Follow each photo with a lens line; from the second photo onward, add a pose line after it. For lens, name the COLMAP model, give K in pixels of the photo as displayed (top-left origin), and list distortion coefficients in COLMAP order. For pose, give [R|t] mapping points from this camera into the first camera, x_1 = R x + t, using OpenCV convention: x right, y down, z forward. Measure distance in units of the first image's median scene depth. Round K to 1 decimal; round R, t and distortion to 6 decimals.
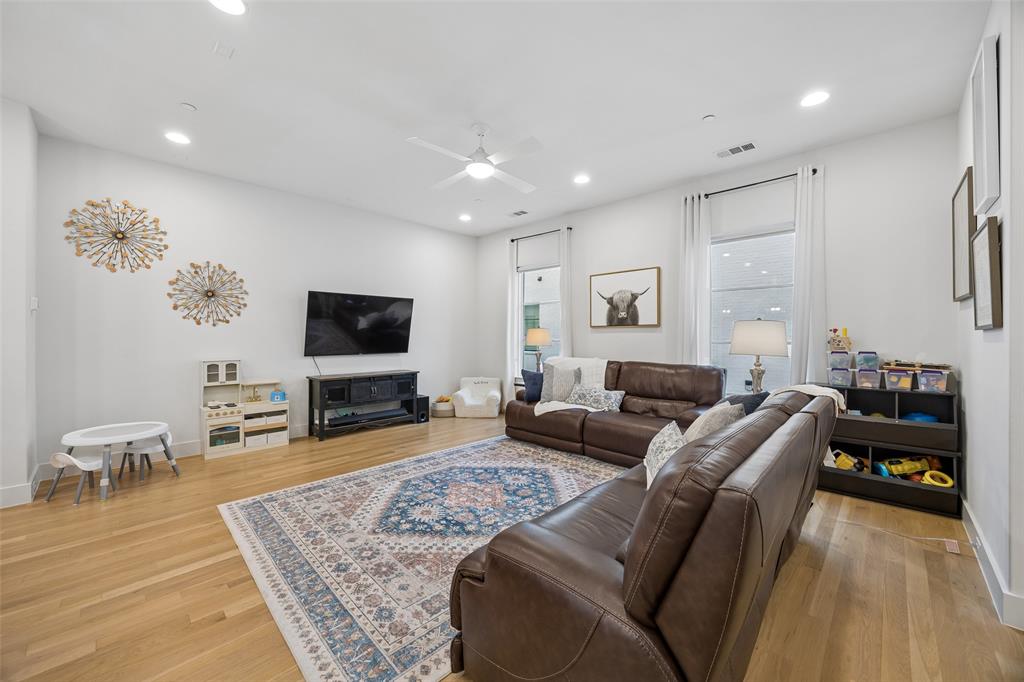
lens RADIAL K [[395.2, 0, 512.0], [0, 395.2, 341.0], [0, 0, 1]] dist [-0.001035, -0.000027]
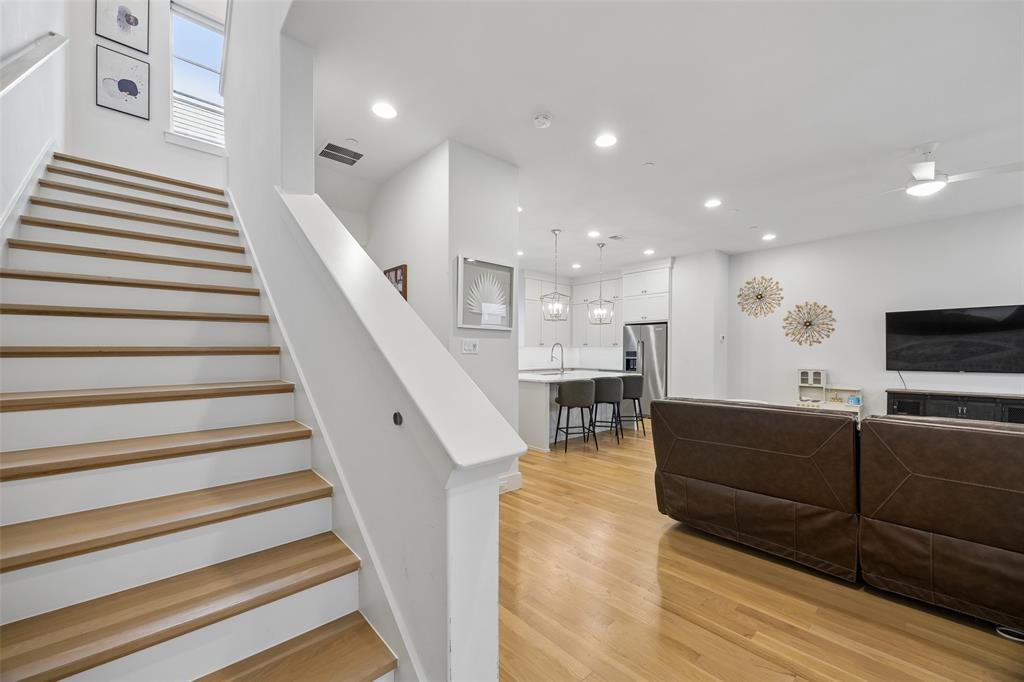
lens RADIAL K [[400.5, 0, 514.8], [0, 400.5, 361.0], [0, 0, 1]] dist [-0.001255, -0.000088]
pose [[-0.066128, 0.022507, -0.997557, 0.825319], [-0.008552, 0.999696, 0.023122, -0.006414], [0.997774, 0.010060, -0.065916, 0.012723]]
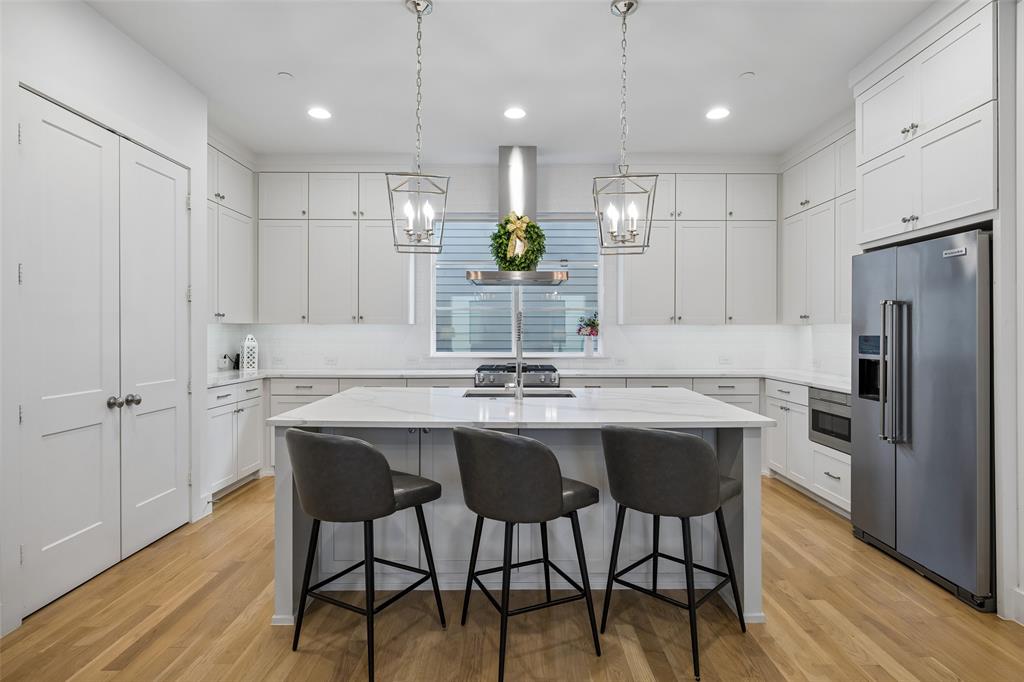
lens RADIAL K [[521.1, 0, 513.5], [0, 521.1, 330.1], [0, 0, 1]] dist [-0.000191, 0.000499]
pose [[-0.718541, 0.000469, -0.695484, -0.220081], [-0.005717, 0.999962, 0.006581, -0.023112], [0.695461, 0.008705, -0.718511, 0.626391]]
